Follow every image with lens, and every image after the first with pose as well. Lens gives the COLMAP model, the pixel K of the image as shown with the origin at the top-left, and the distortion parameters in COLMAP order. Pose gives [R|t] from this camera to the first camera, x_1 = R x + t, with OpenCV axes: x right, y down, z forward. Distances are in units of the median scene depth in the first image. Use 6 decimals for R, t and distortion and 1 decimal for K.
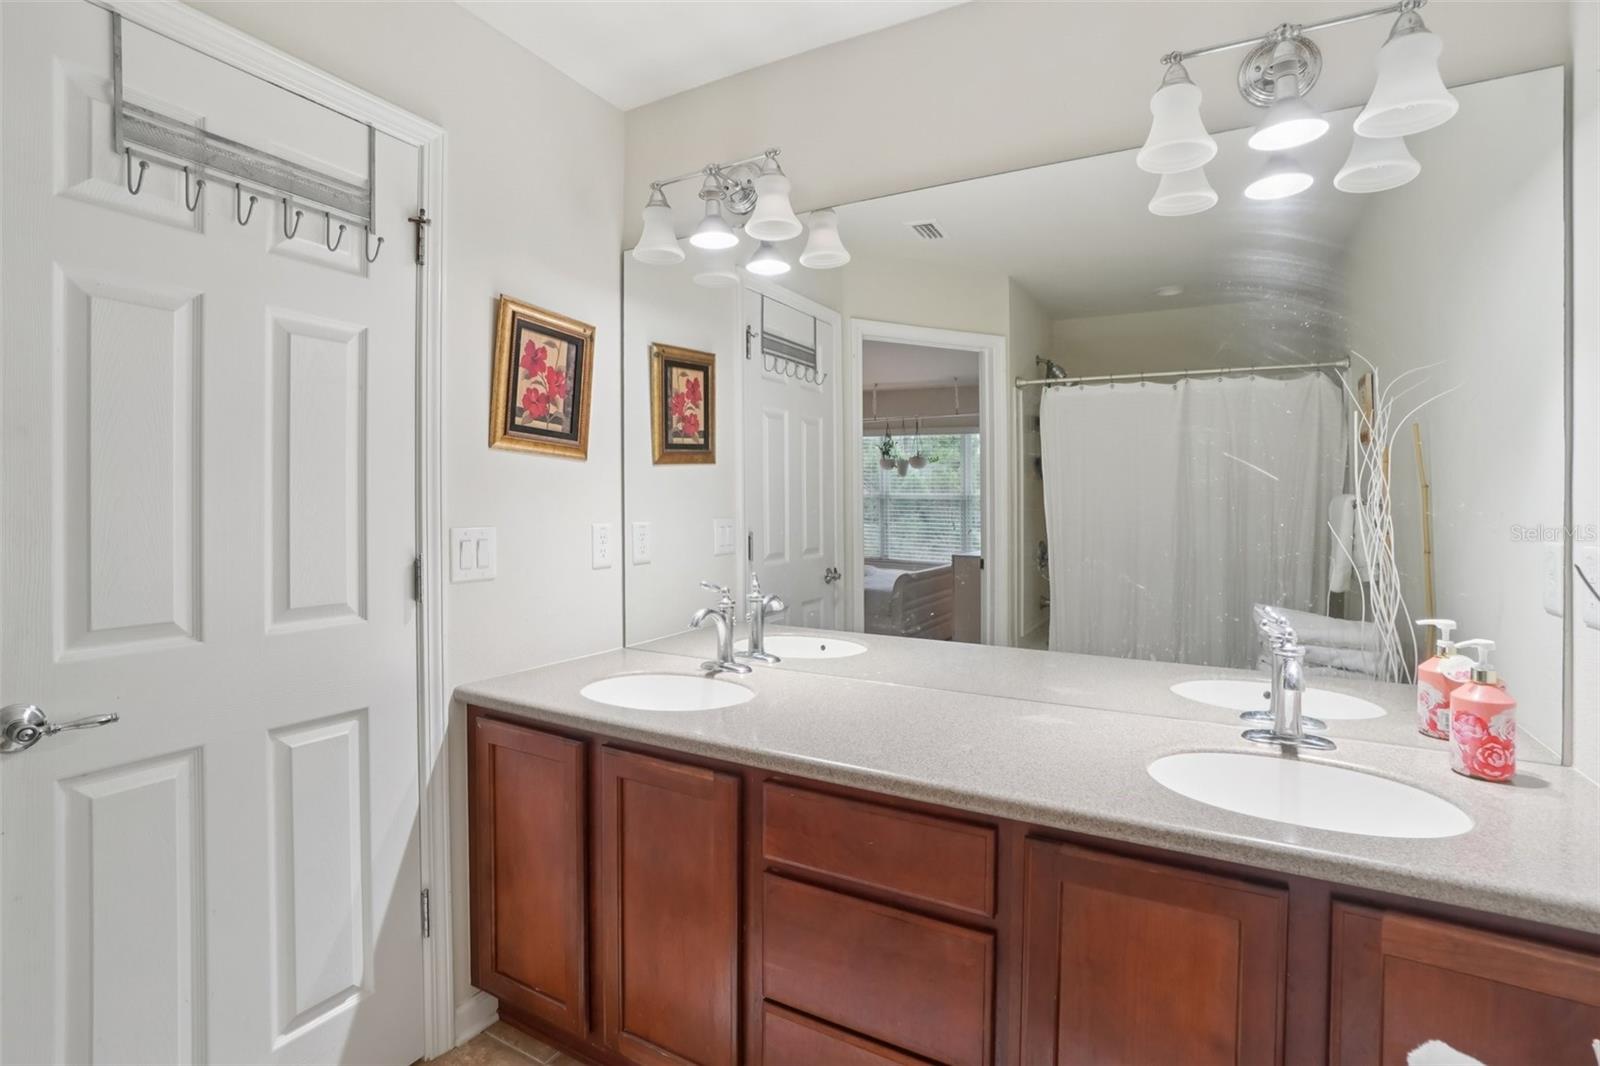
lens RADIAL K [[728.0, 0, 802.5], [0, 728.0, 524.3], [0, 0, 1]] dist [-0.062083, 0.022857]
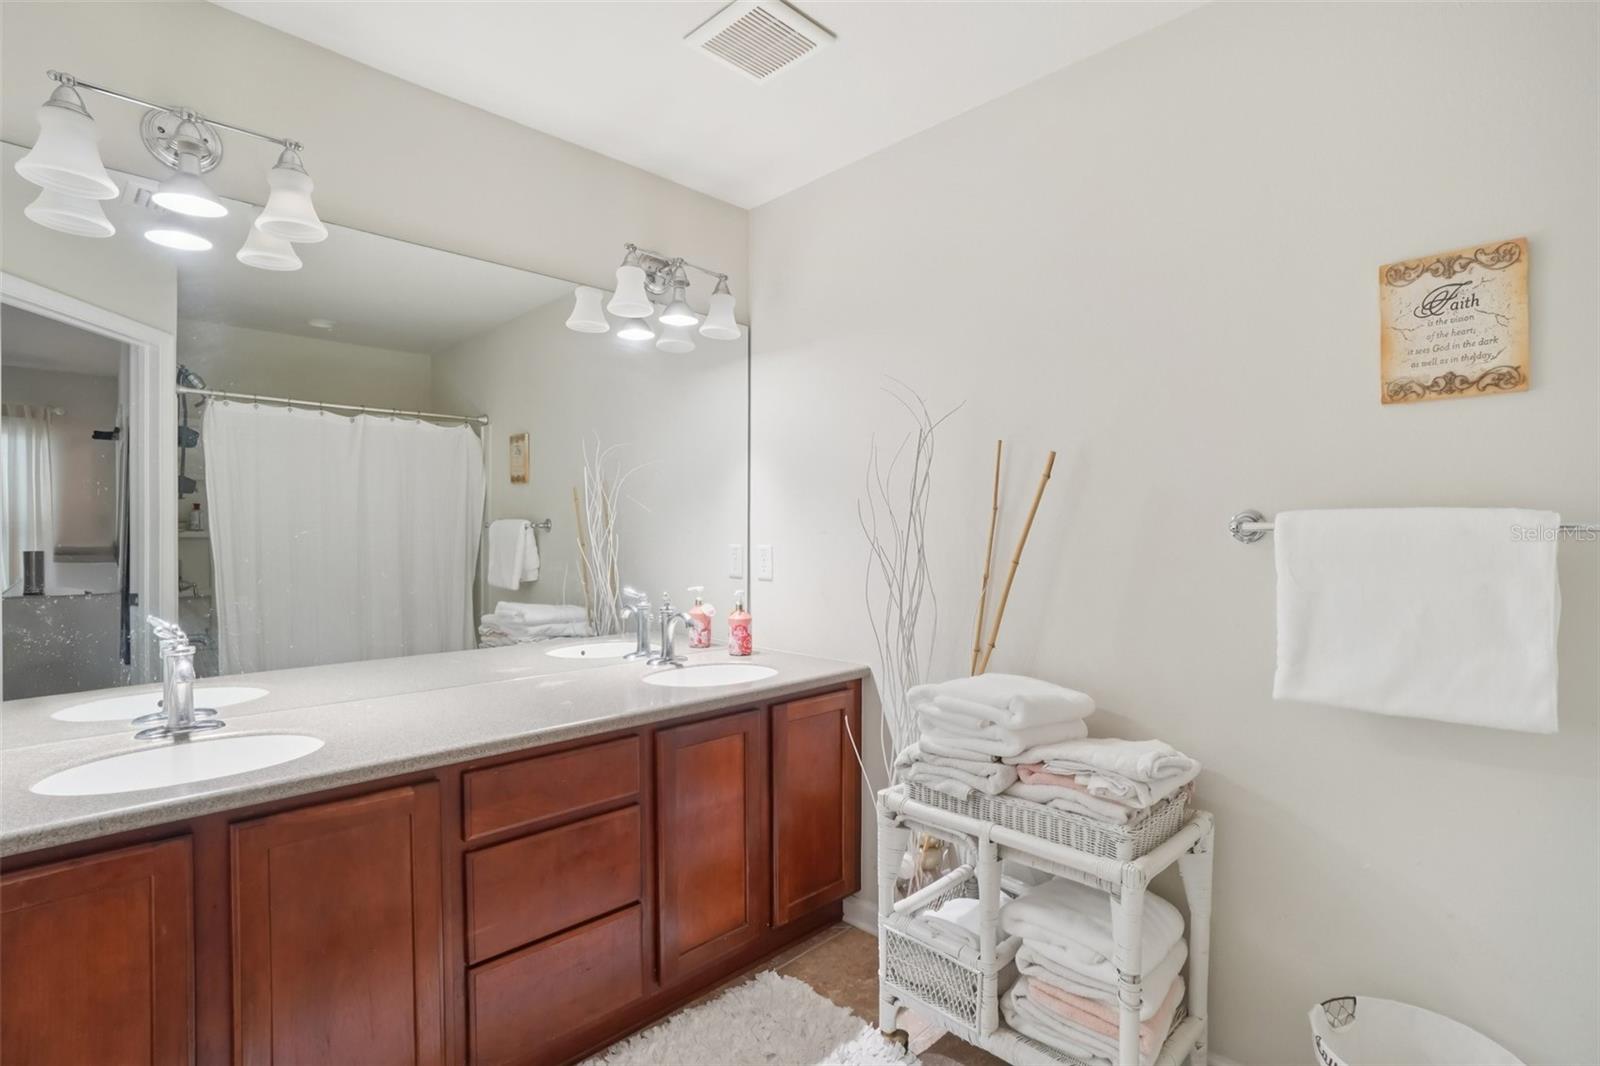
lens RADIAL K [[728.0, 0, 802.5], [0, 728.0, 524.3], [0, 0, 1]] dist [-0.062083, 0.022857]
pose [[0.285970, 0.001557, 0.958237, -0.316833], [0.035291, 0.999303, -0.012155, 0.001044], [-0.957588, 0.037293, 0.285716, 0.057734]]
